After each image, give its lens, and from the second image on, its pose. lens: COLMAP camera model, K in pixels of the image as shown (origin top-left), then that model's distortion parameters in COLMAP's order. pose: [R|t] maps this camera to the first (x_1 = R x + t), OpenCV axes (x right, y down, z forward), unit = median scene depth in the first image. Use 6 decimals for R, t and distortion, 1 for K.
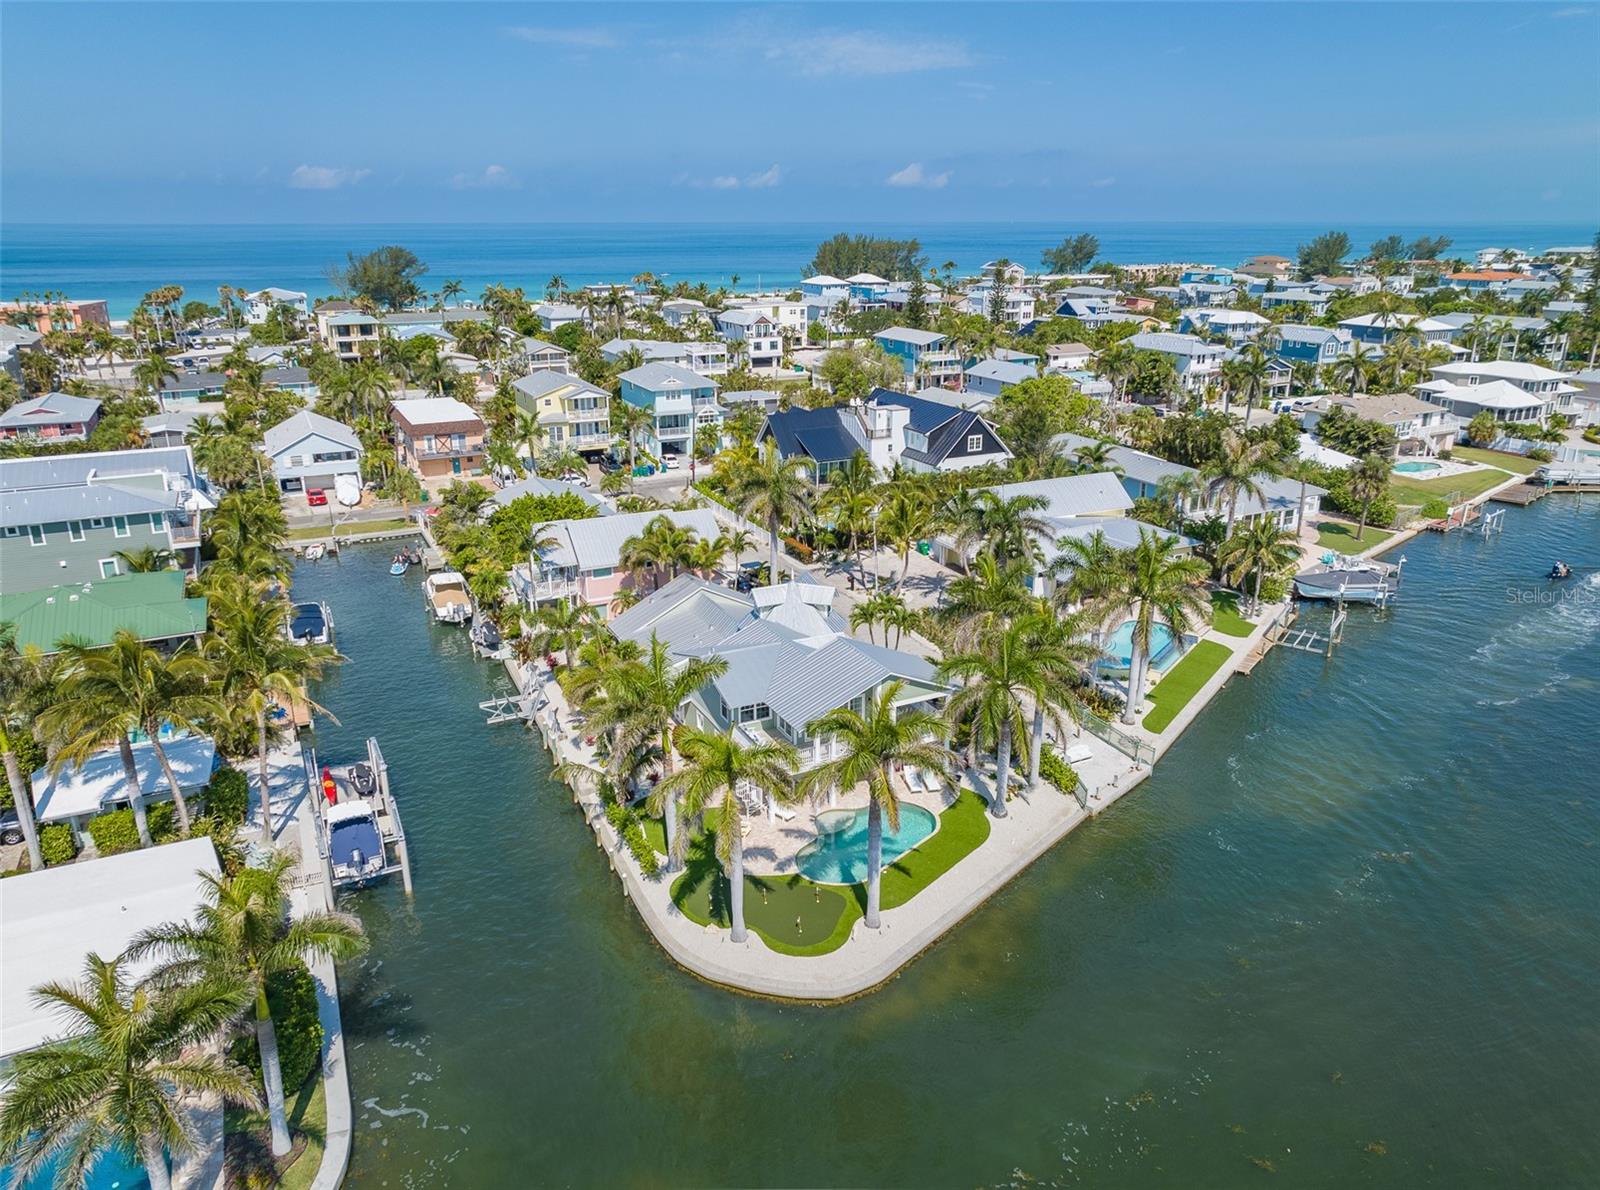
lens RADIAL K [[1106.2, 0, 800.0], [0, 1106.2, 595.0], [0, 0, 1]] dist [-0.008693, -0.004471]
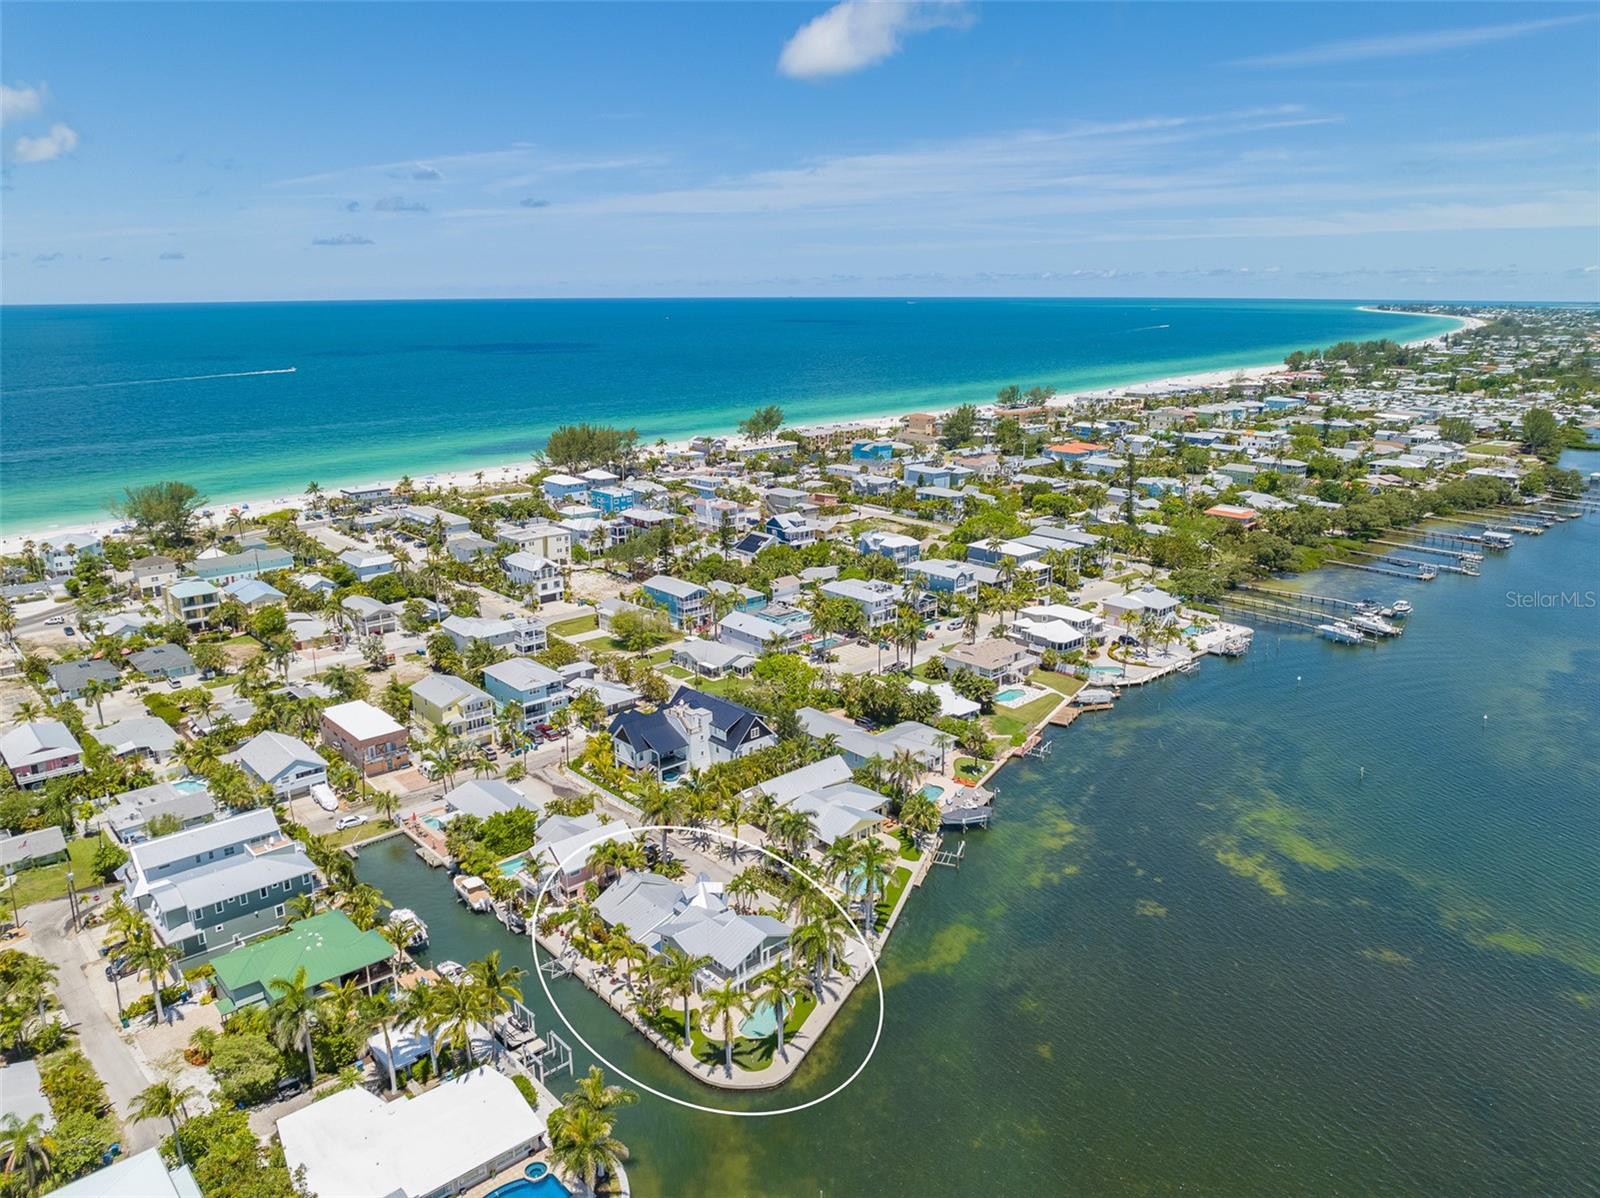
lens RADIAL K [[1106.2, 0, 800.0], [0, 1106.2, 599.0], [0, 0, 1]] dist [-0.008693, -0.004471]
pose [[0.961263, -0.072133, 0.266027, -0.192089], [0.090535, 0.994229, -0.057556, -0.226638], [-0.260340, 0.079411, 0.962246, -0.586160]]
